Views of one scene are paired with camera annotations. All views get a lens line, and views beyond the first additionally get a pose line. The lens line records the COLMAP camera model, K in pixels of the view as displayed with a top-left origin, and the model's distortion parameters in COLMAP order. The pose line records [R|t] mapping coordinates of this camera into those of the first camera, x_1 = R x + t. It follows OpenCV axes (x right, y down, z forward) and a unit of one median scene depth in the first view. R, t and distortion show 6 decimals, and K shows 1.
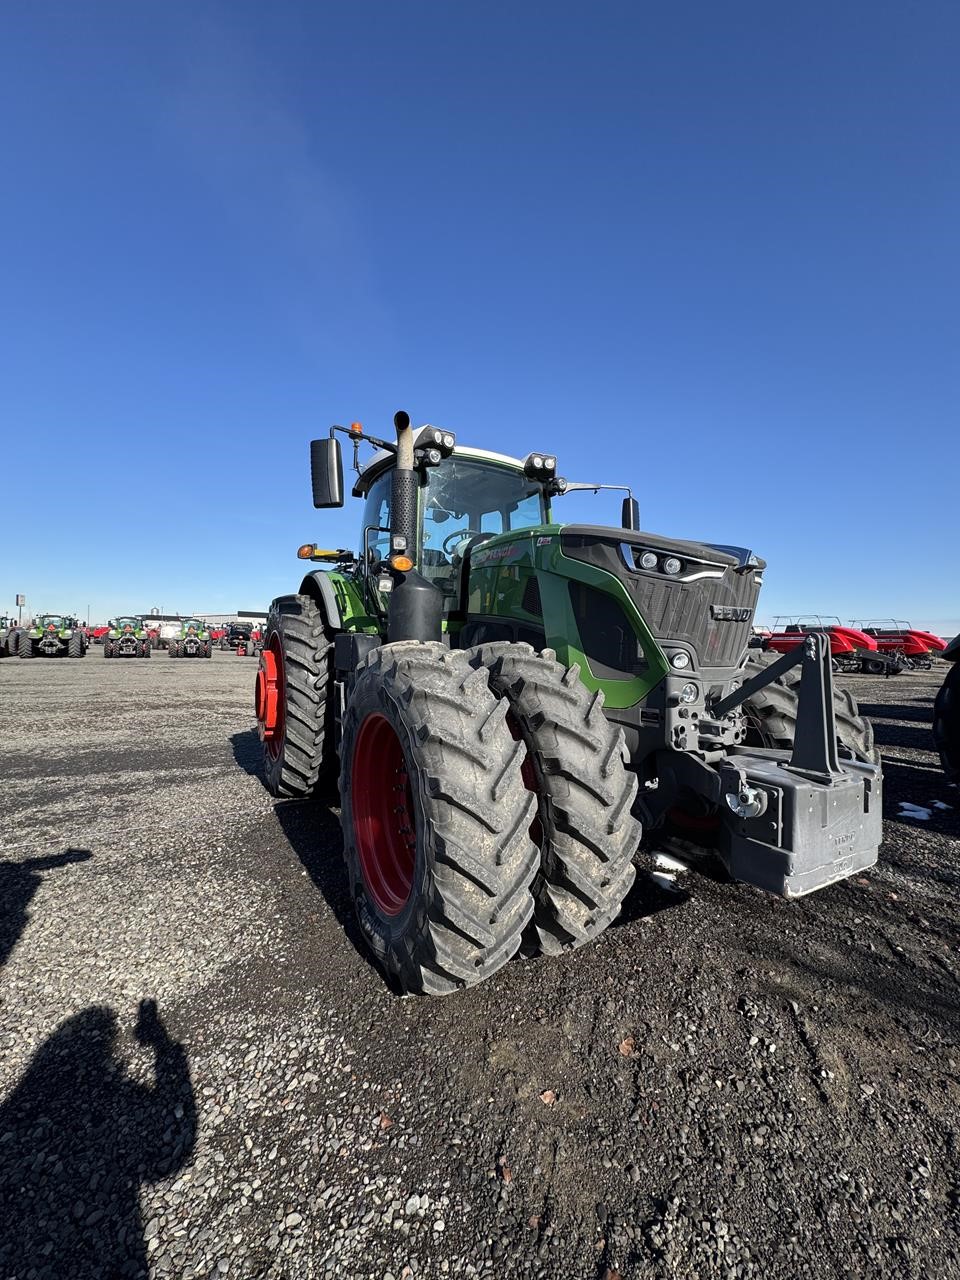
lens RADIAL K [[507.9, 0, 480.0], [0, 507.9, 640.0], [0, 0, 1]] dist [-0.001287, -0.000295]
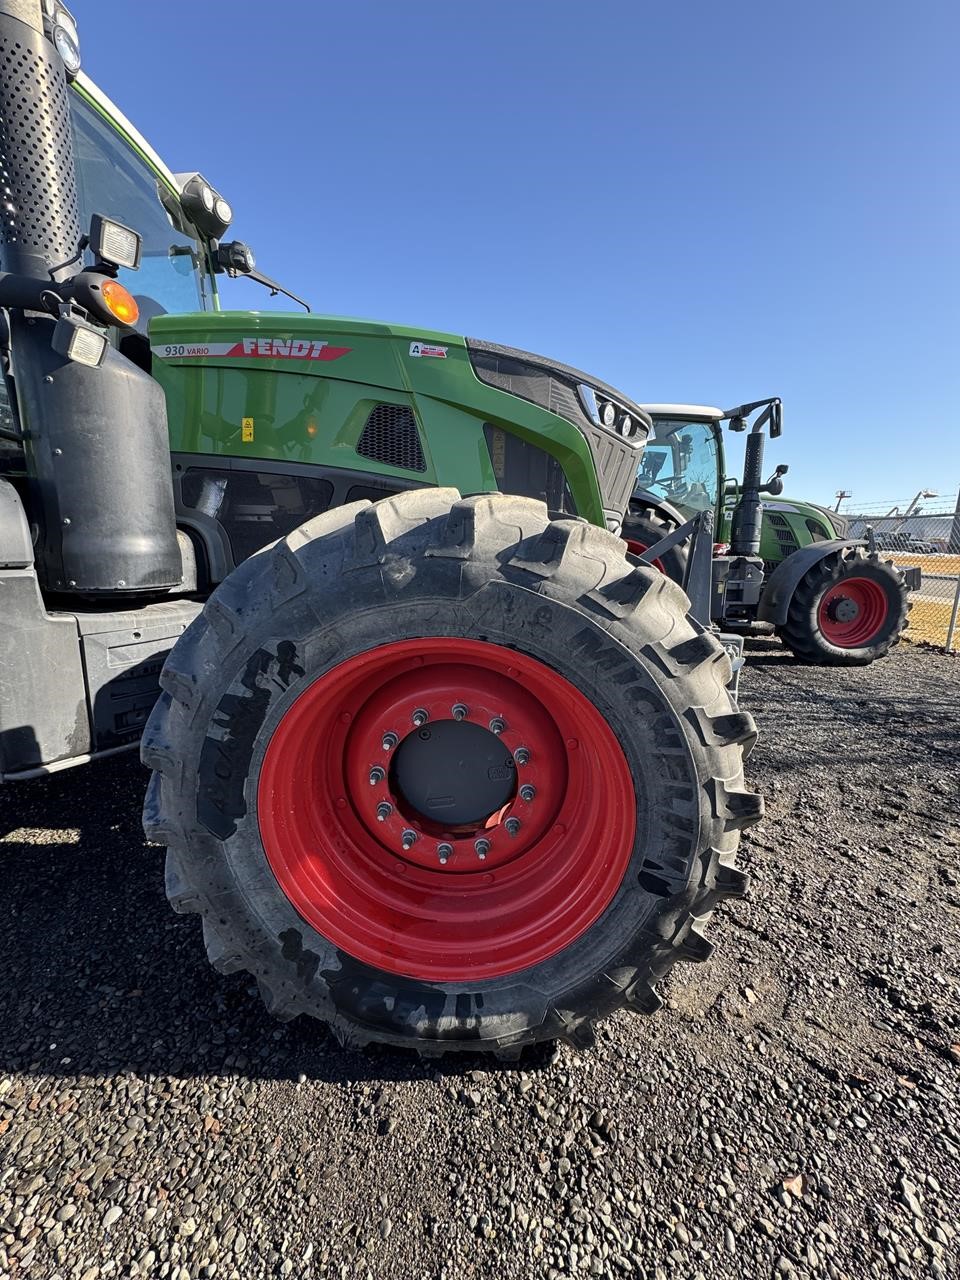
lens RADIAL K [[507.9, 0, 480.0], [0, 507.9, 640.0], [0, 0, 1]] dist [-0.001287, -0.000295]
pose [[0.569440, -0.152559, 0.807752, -0.407296], [-0.037949, 0.976701, 0.211222, 0.031559], [-0.821156, -0.150932, 0.550384, 0.494829]]
